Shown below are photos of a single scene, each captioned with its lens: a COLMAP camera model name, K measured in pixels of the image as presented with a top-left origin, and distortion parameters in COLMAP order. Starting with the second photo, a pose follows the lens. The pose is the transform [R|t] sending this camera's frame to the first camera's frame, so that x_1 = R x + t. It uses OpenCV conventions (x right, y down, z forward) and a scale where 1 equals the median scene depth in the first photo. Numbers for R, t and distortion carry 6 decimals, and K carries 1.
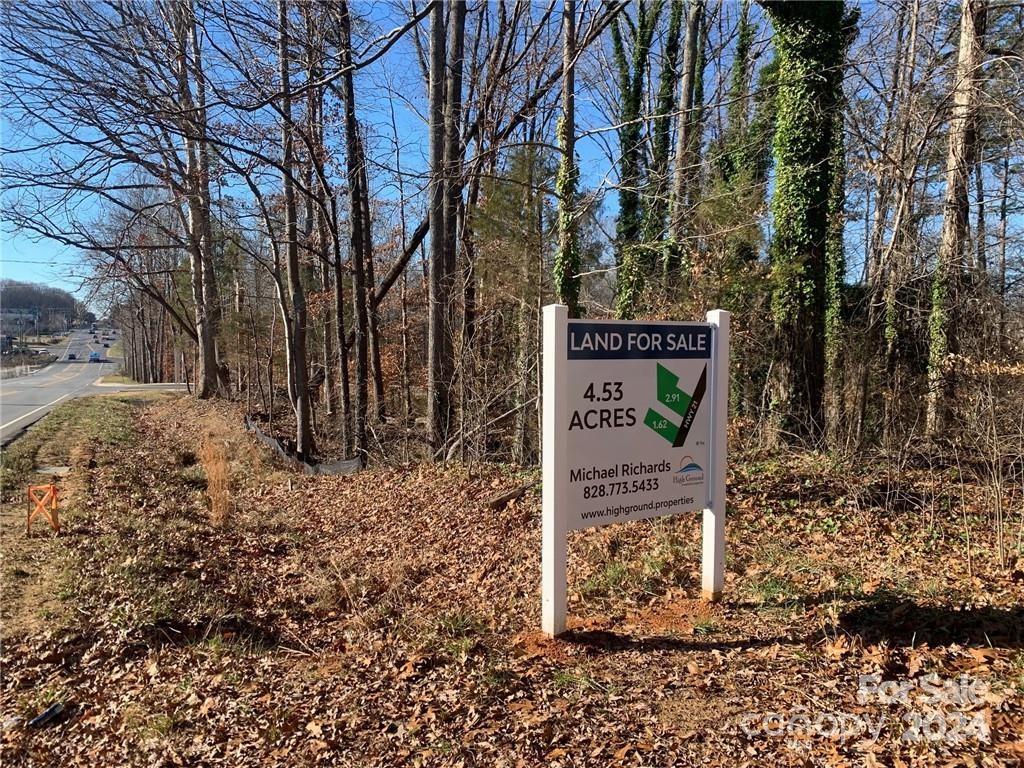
lens RADIAL K [[784.5, 0, 509.7], [0, 784.5, 385.6], [0, 0, 1]] dist [-0.009374, -0.005280]
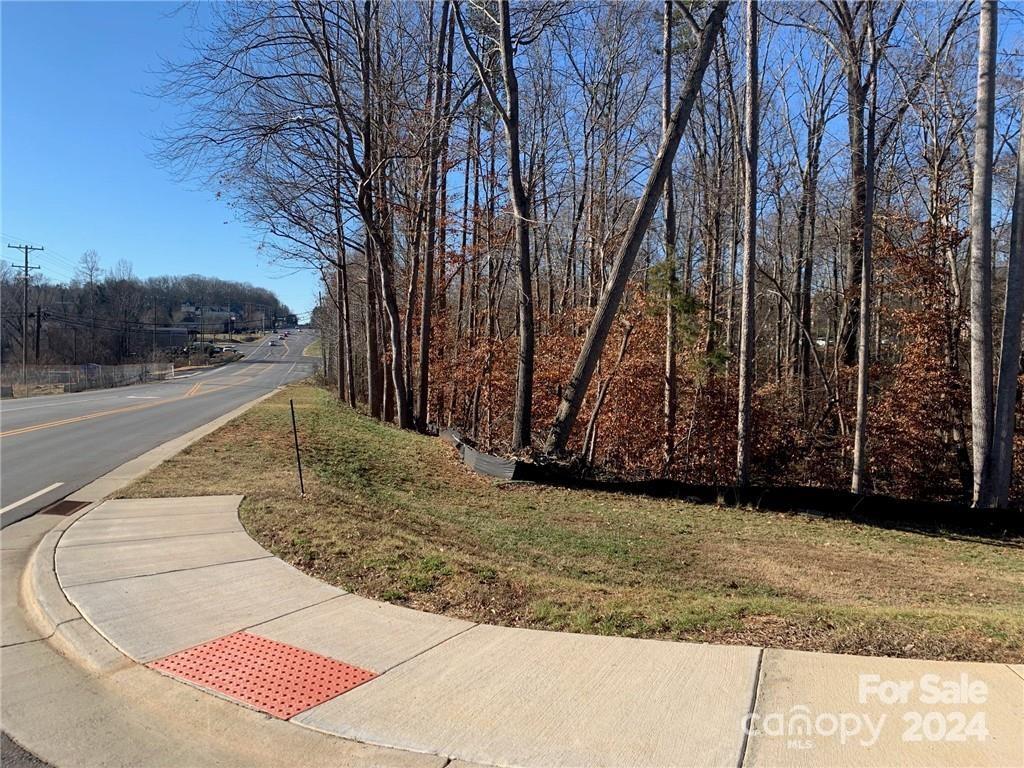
lens RADIAL K [[784.5, 0, 513.8], [0, 784.5, 382.9], [0, 0, 1]] dist [-0.009374, -0.005280]
pose [[0.975470, 0.022358, -0.218992, -0.128027], [-0.027125, 0.999455, -0.018788, -0.003186], [0.218453, 0.024268, 0.975546, 0.255667]]
